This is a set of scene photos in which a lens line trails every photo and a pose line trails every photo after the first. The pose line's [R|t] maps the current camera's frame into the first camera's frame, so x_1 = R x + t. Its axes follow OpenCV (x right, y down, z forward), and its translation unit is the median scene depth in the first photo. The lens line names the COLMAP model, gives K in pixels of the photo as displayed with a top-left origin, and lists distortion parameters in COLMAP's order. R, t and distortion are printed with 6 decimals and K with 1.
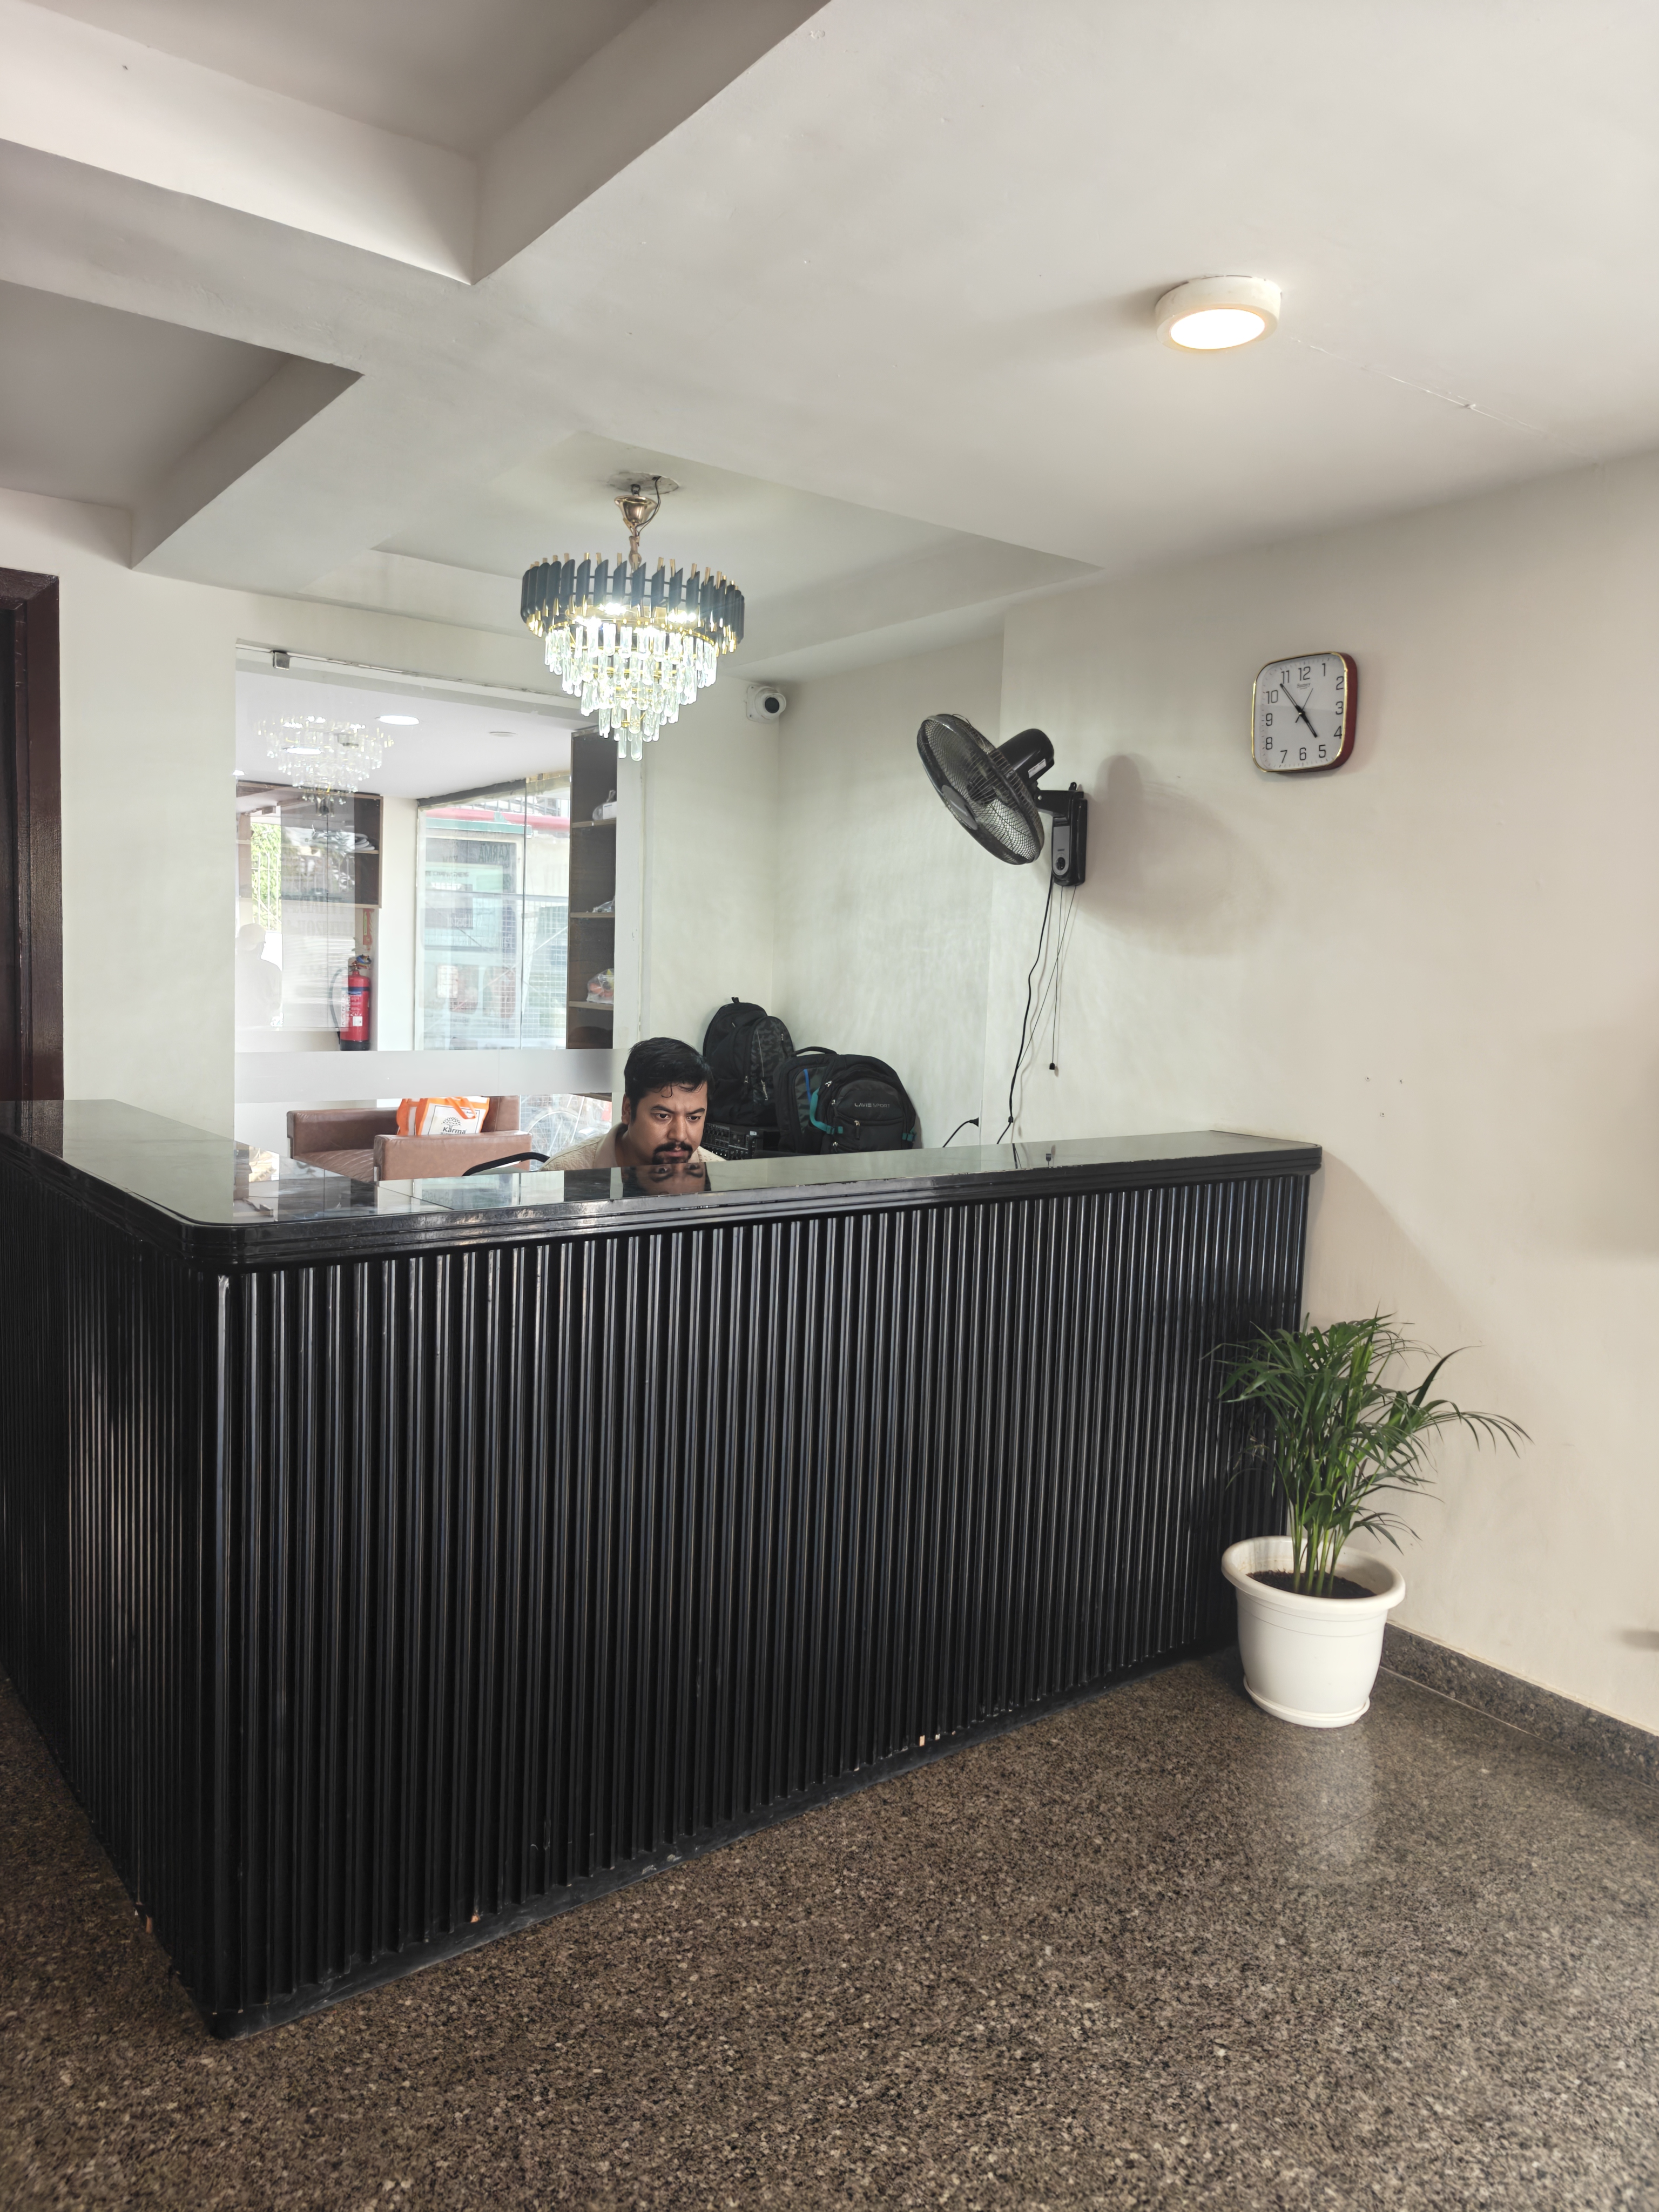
lens RADIAL K [[1520.7, 0, 825.4], [0, 1520.7, 1129.0], [0, 0, 1]] dist [-0.004751, -0.002702]
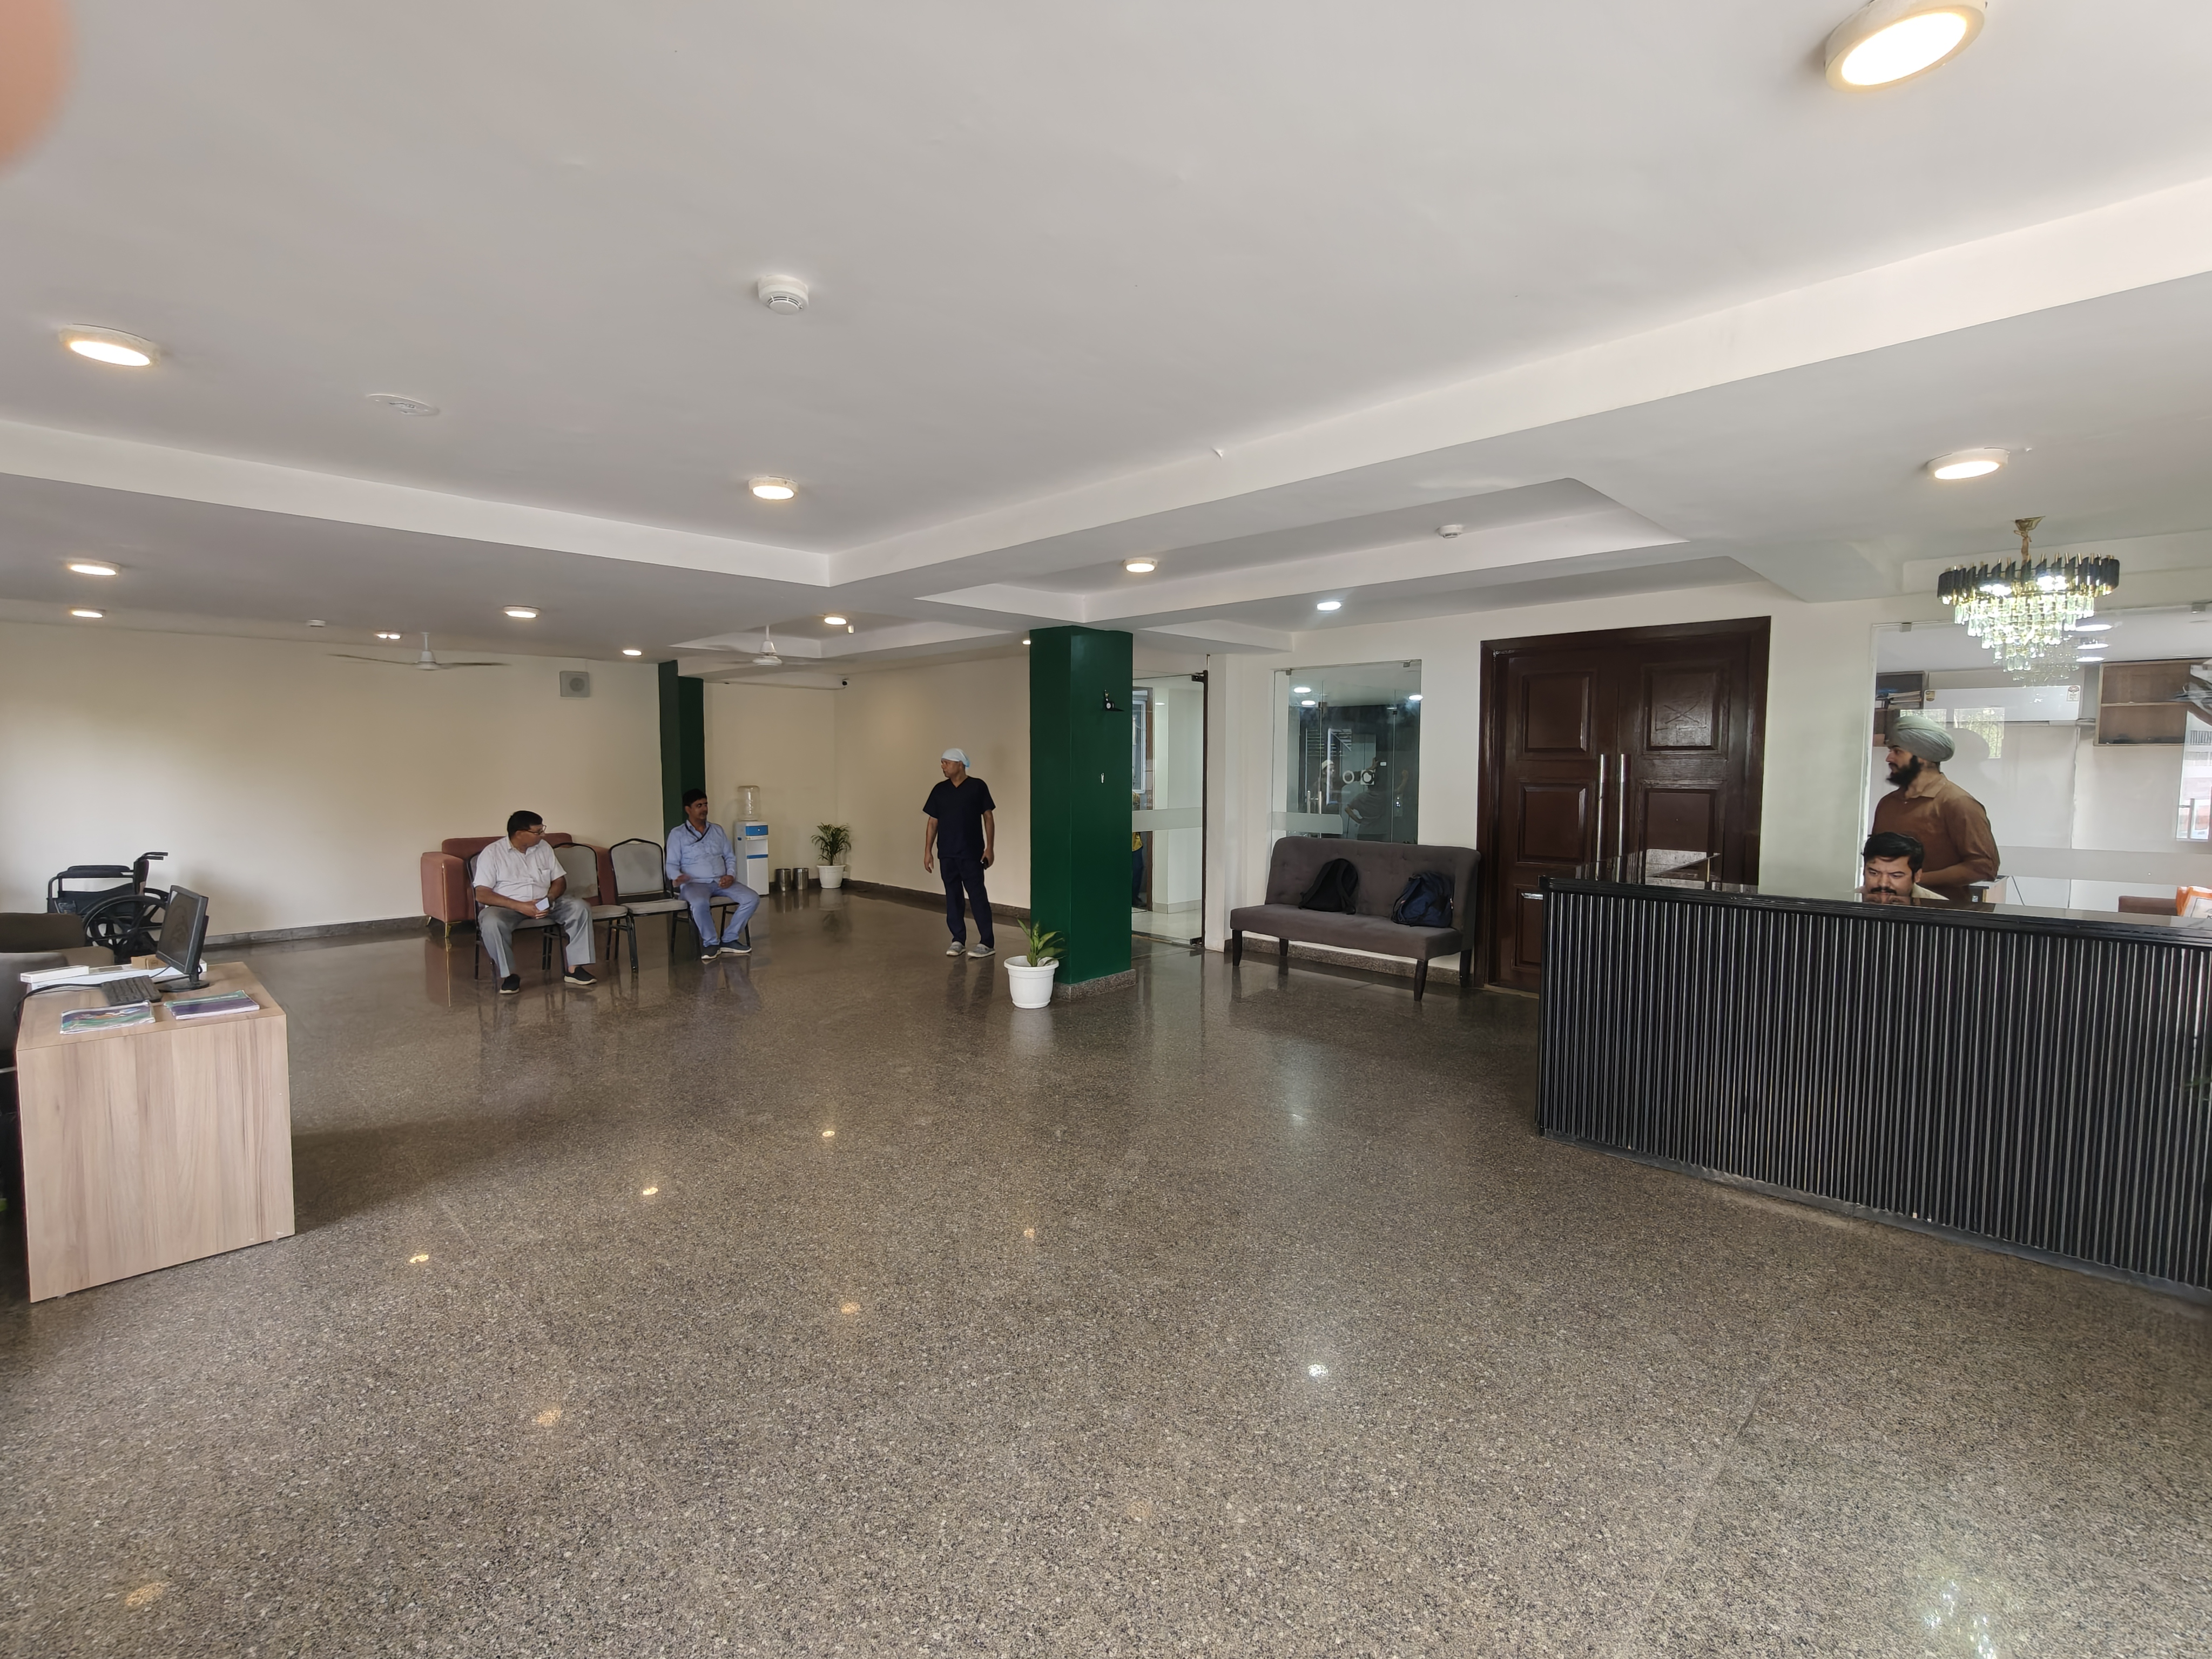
lens RADIAL K [[989.9, 0, 1106.0], [0, 989.9, 829.5], [0, 0, 1]] dist [-0.001128, -0.000364]
pose [[0.174106, 0.039471, -0.983935, 0.979062], [-0.092857, 0.995402, 0.023500, -0.002654], [0.980339, 0.087274, 0.176971, -0.210736]]
